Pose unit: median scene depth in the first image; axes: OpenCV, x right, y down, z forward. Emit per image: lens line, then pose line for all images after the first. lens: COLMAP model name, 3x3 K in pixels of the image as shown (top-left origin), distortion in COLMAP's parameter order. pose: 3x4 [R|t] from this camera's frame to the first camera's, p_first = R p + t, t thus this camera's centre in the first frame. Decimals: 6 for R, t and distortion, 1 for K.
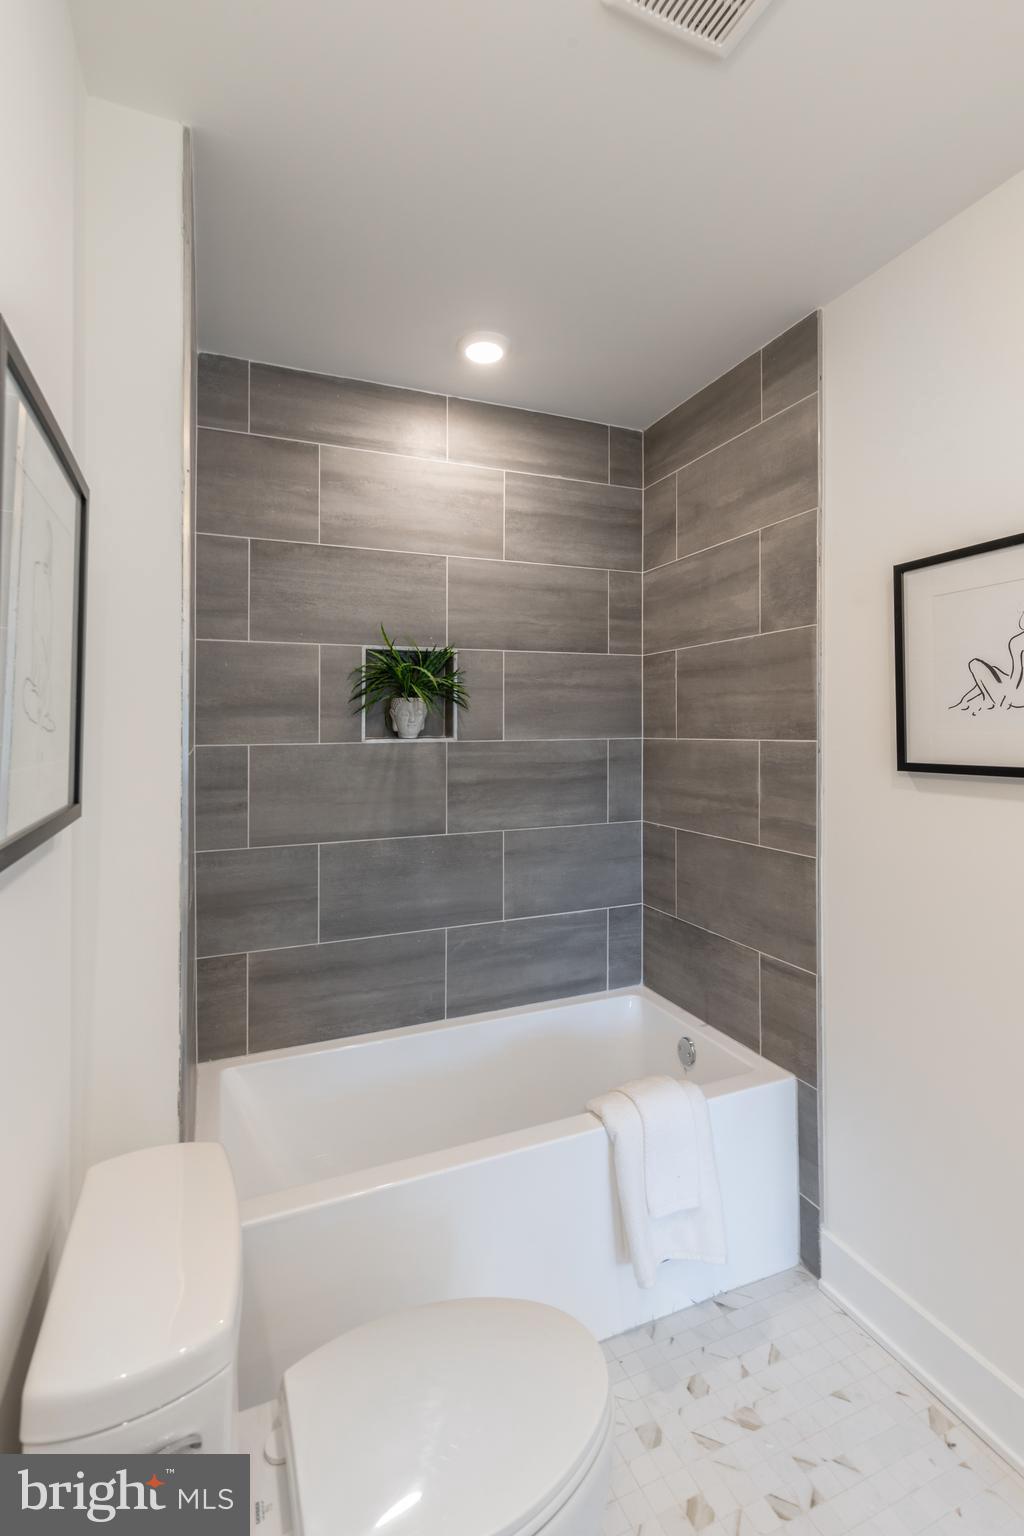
lens RADIAL K [[726.1, 0, 540.2], [0, 726.1, 743.2], [0, 0, 1]] dist [0.004362, -0.002563]
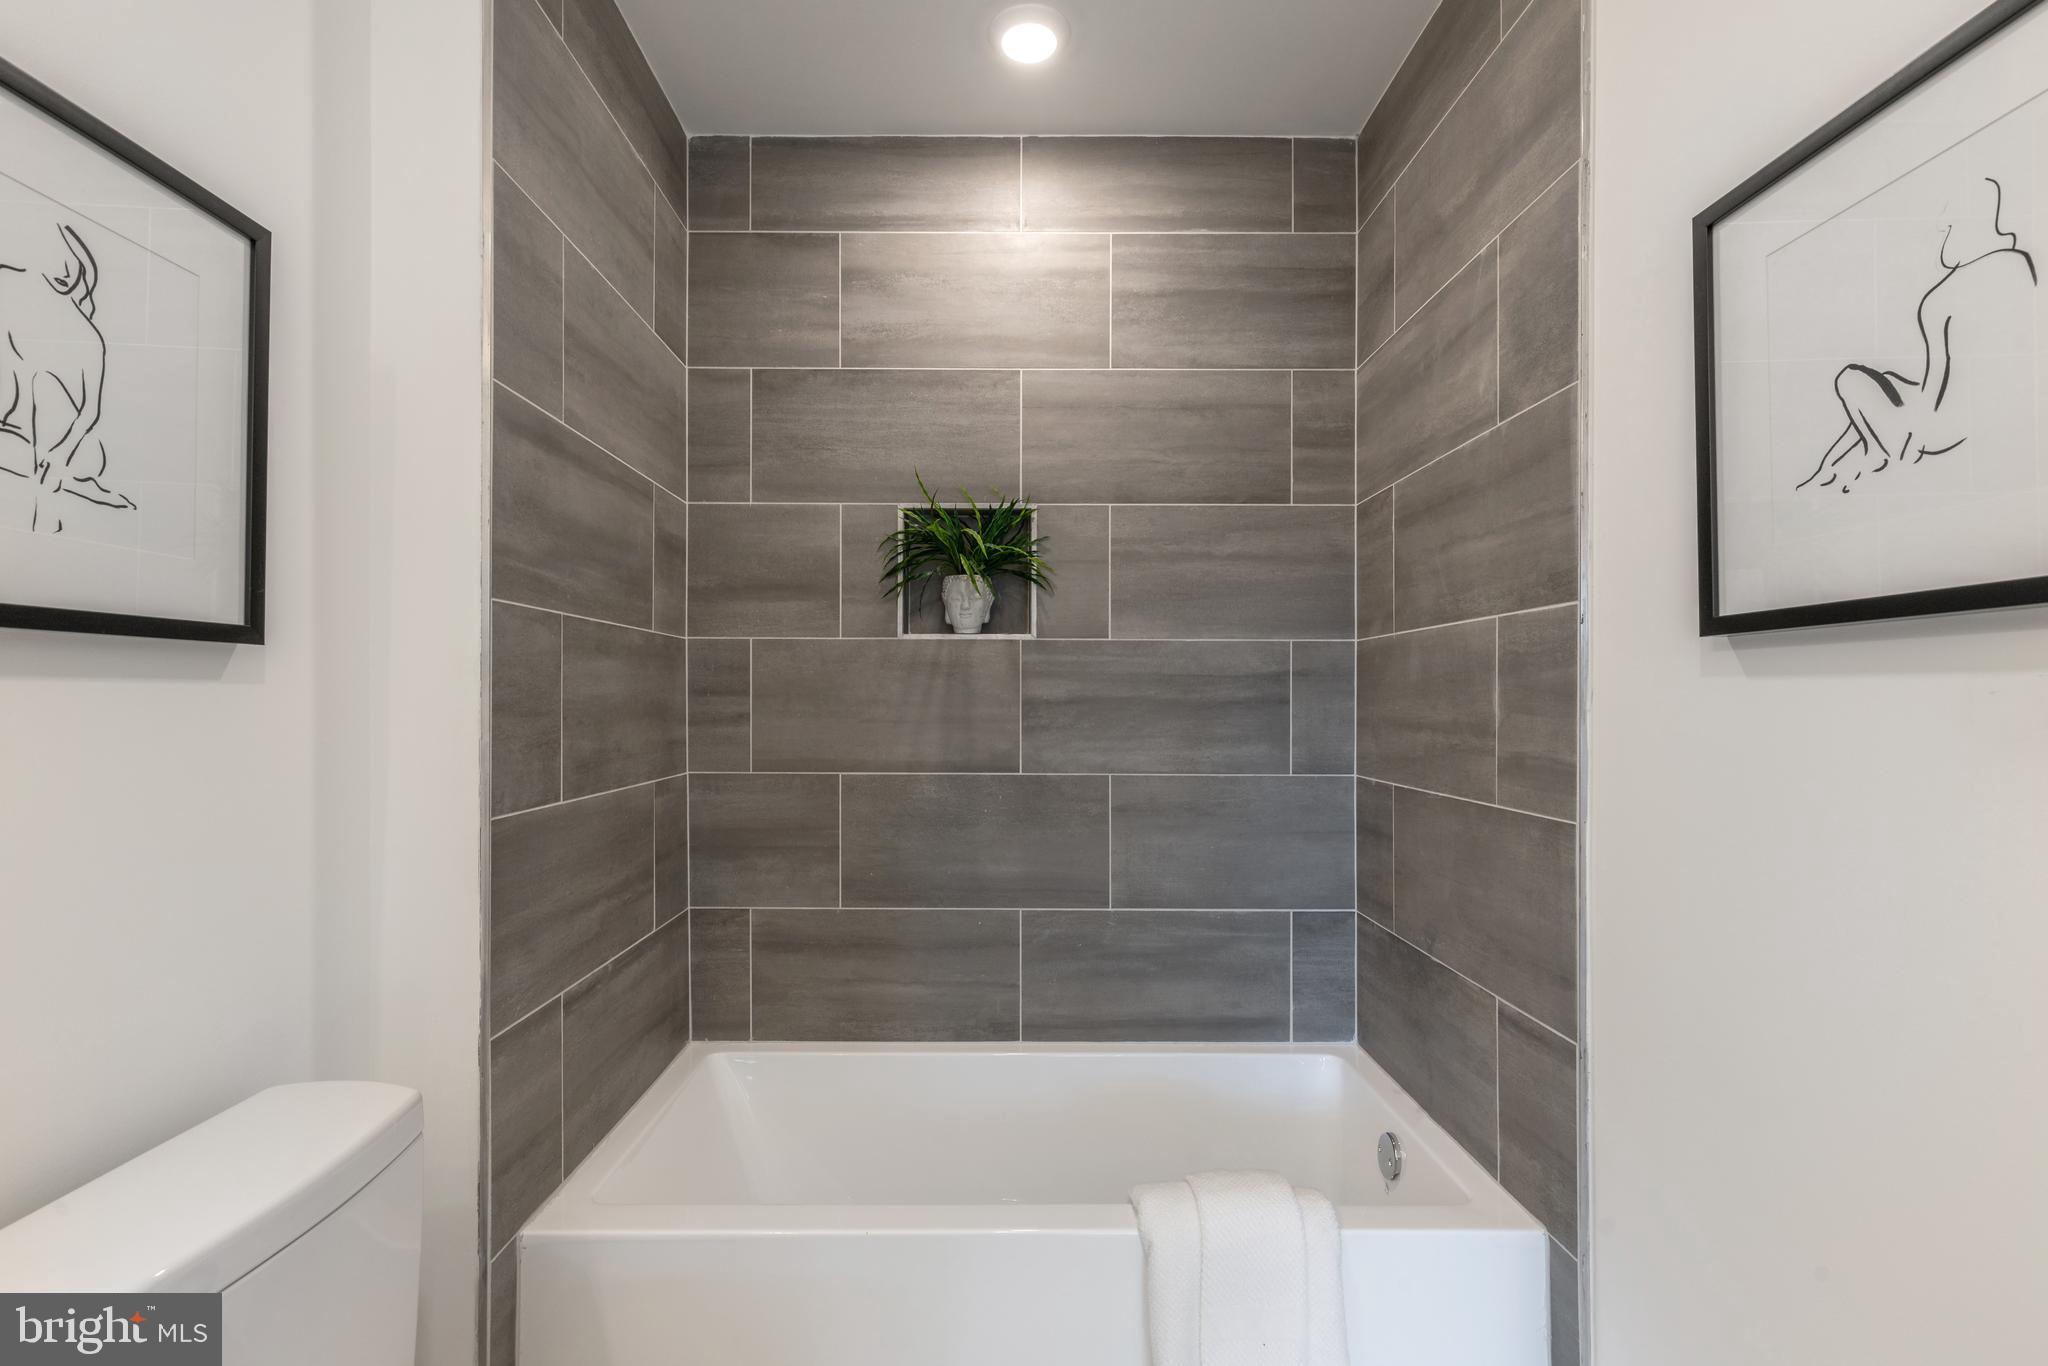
lens RADIAL K [[968.1, 0, 1010.8], [0, 968.1, 716.6], [0, 0, 1]] dist [0.004362, -0.002563]
pose [[0.914181, 0.015230, -0.405021, 0.247230], [-0.016473, 0.999864, 0.000417, 0.074354], [0.404972, 0.006291, 0.914307, 0.158368]]
